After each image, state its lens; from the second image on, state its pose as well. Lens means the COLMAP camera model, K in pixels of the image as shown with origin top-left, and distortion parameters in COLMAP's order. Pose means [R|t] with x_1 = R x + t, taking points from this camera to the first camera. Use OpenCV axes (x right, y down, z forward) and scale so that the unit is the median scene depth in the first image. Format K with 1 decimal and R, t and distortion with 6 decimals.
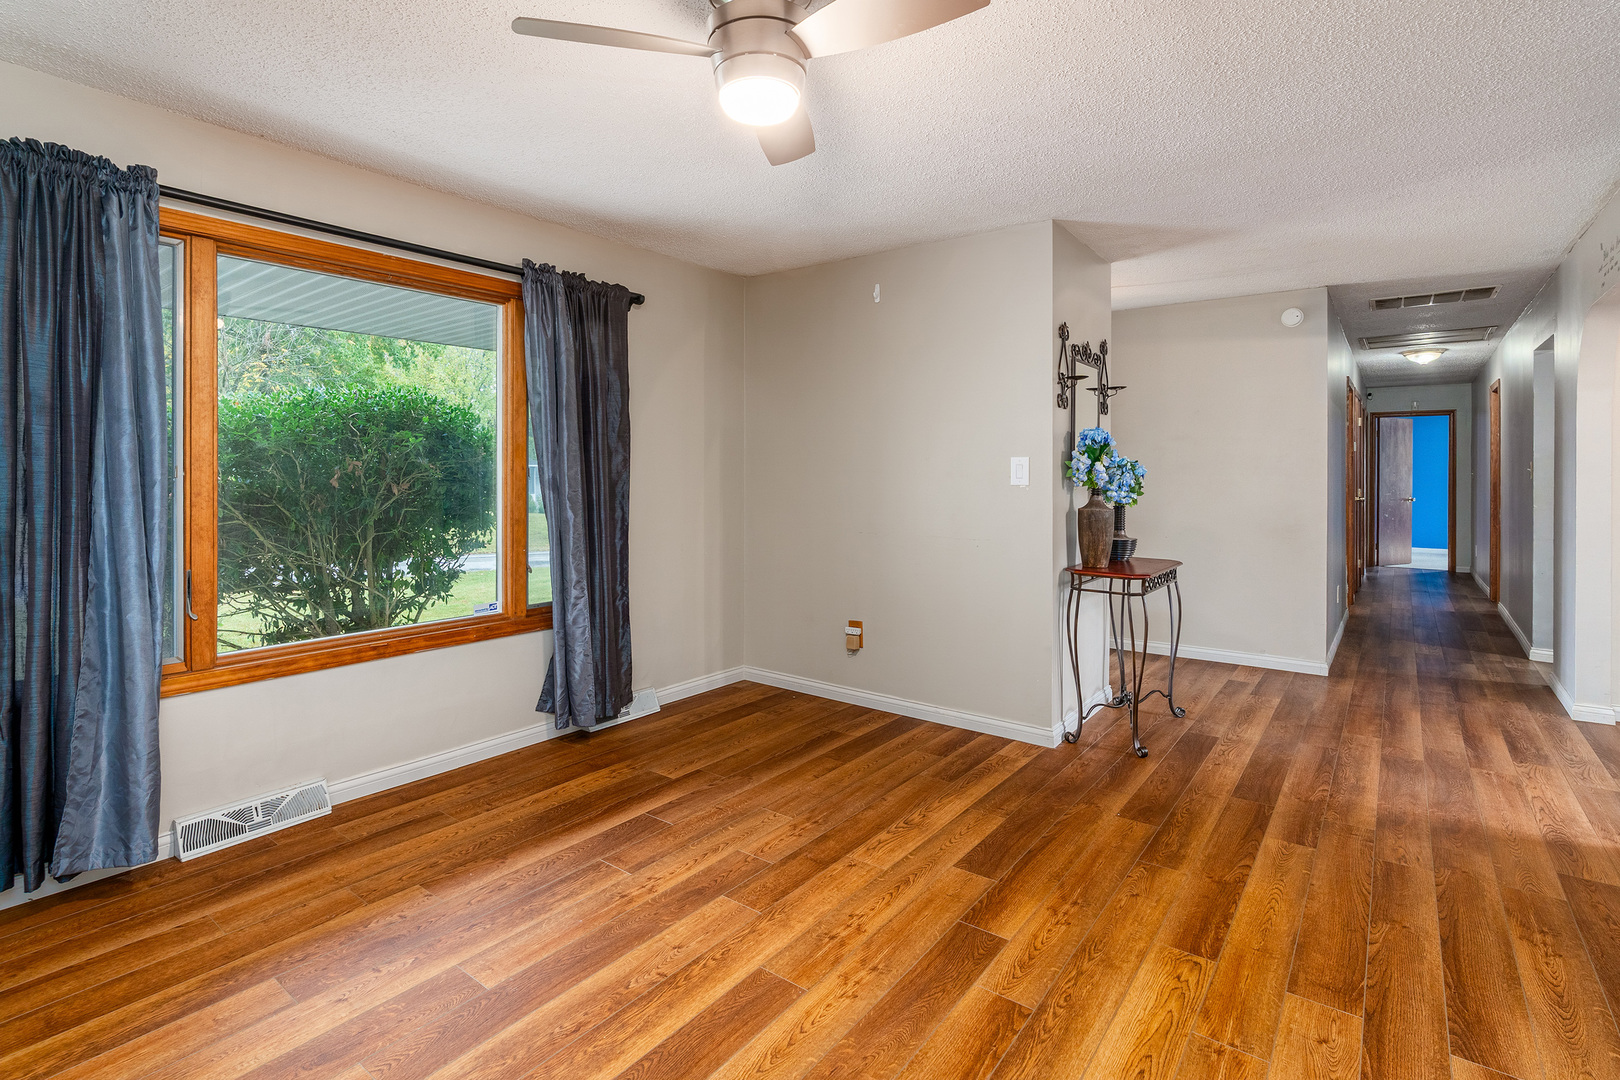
lens RADIAL K [[754.7, 0, 820.0], [0, 754.7, 477.4], [0, 0, 1]] dist [-0.014185, 0.003078]
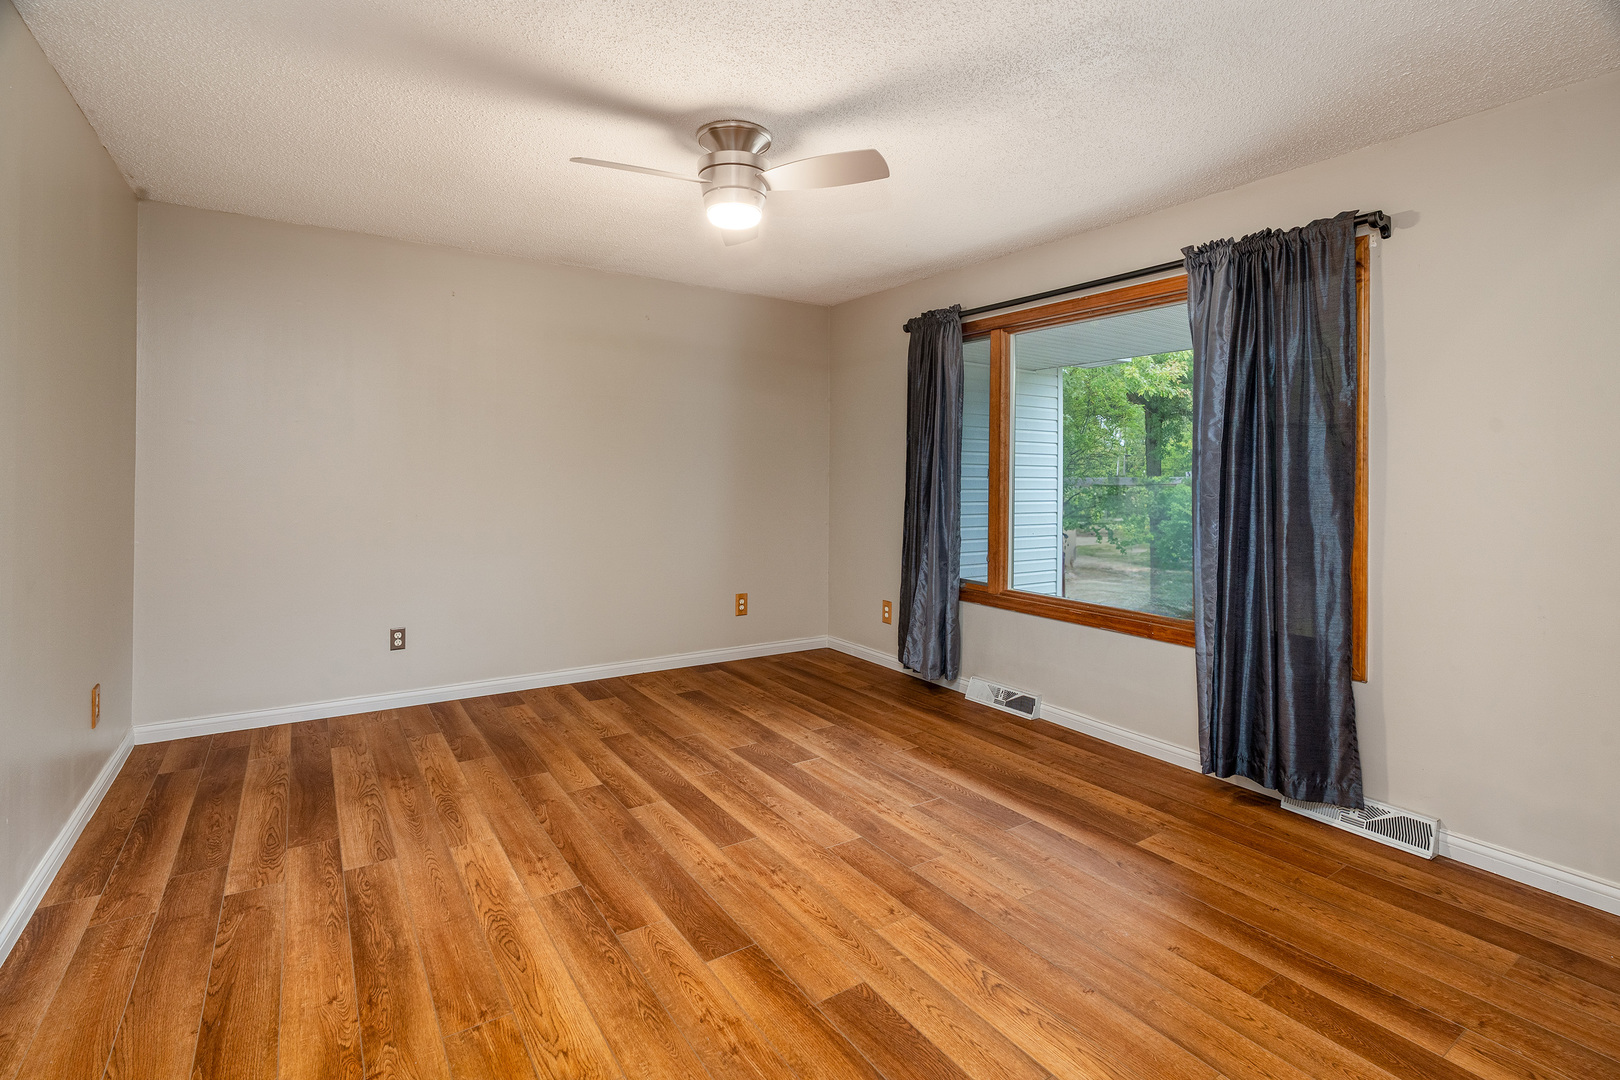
lens RADIAL K [[754.7, 0, 764.7], [0, 754.7, 473.7], [0, 0, 1]] dist [-0.014185, 0.003078]
pose [[-0.356080, -0.001920, -0.934454, 0.942517], [-0.013060, 0.999910, 0.002922, -0.004666], [0.934364, 0.013244, -0.356073, 1.184065]]
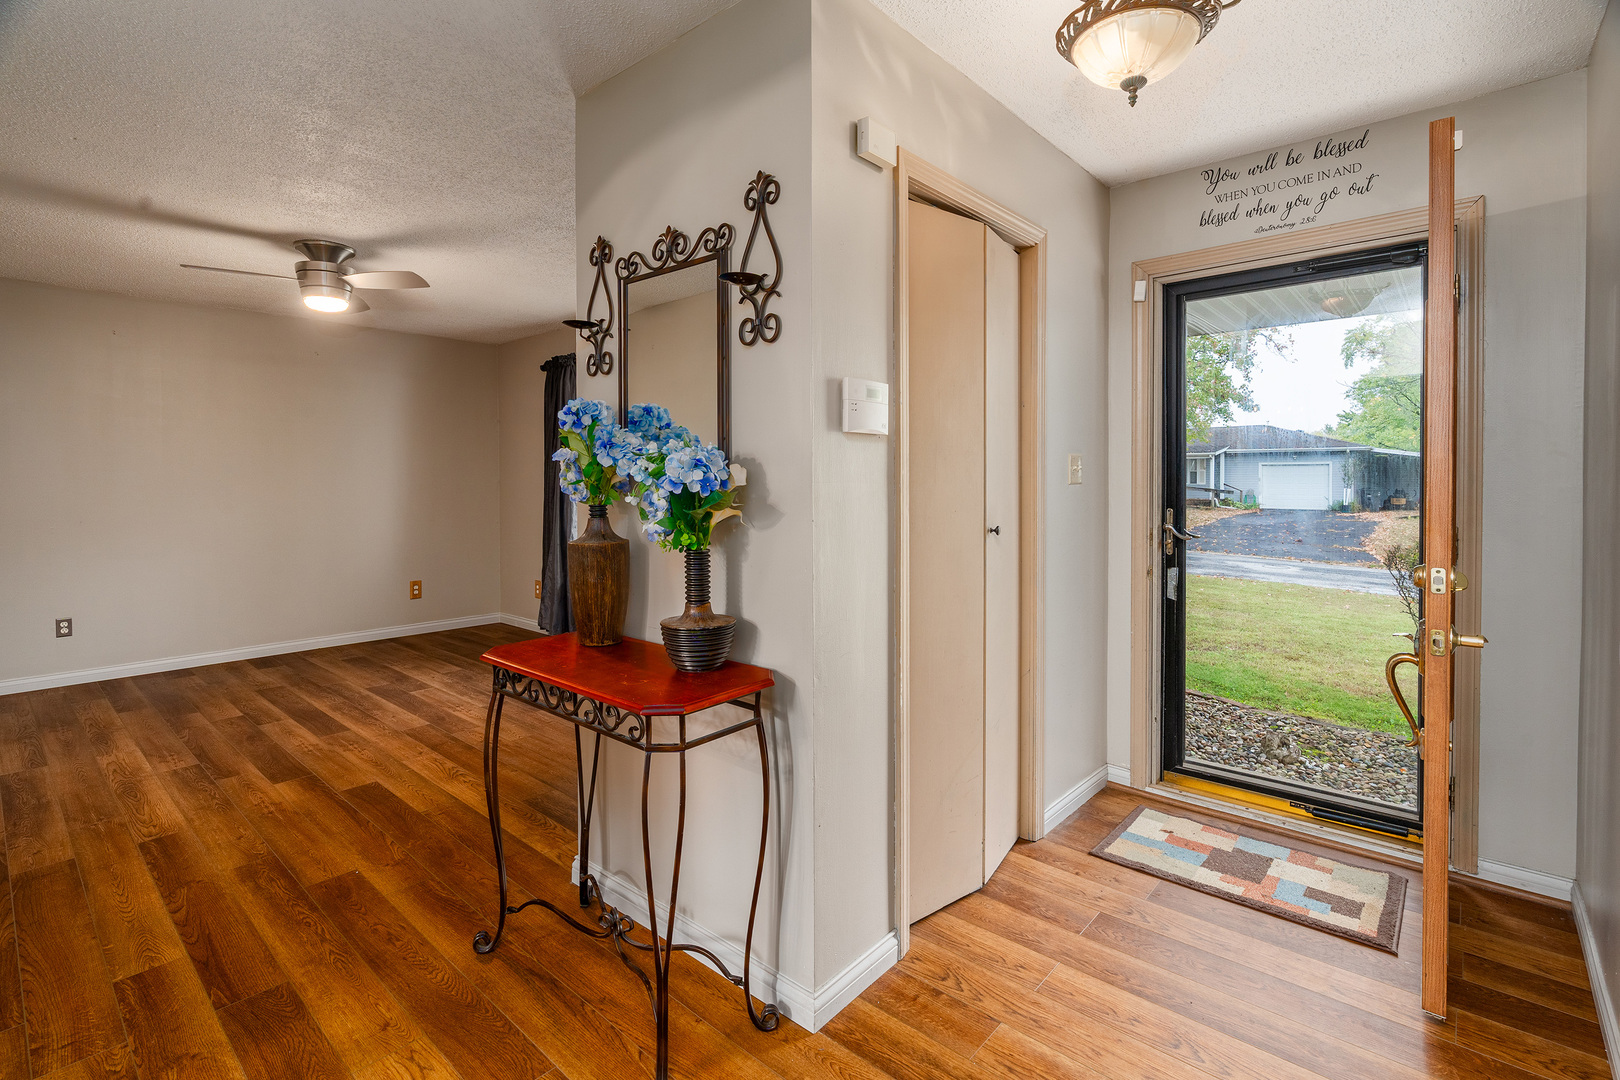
lens RADIAL K [[754.7, 0, 791.0], [0, 754.7, 487.9], [0, 0, 1]] dist [-0.014185, 0.003078]
pose [[-0.080269, 0.010857, -0.996714, 1.427602], [-0.000829, 0.999940, 0.010959, -0.006930], [0.996773, 0.001706, -0.080255, 1.841467]]
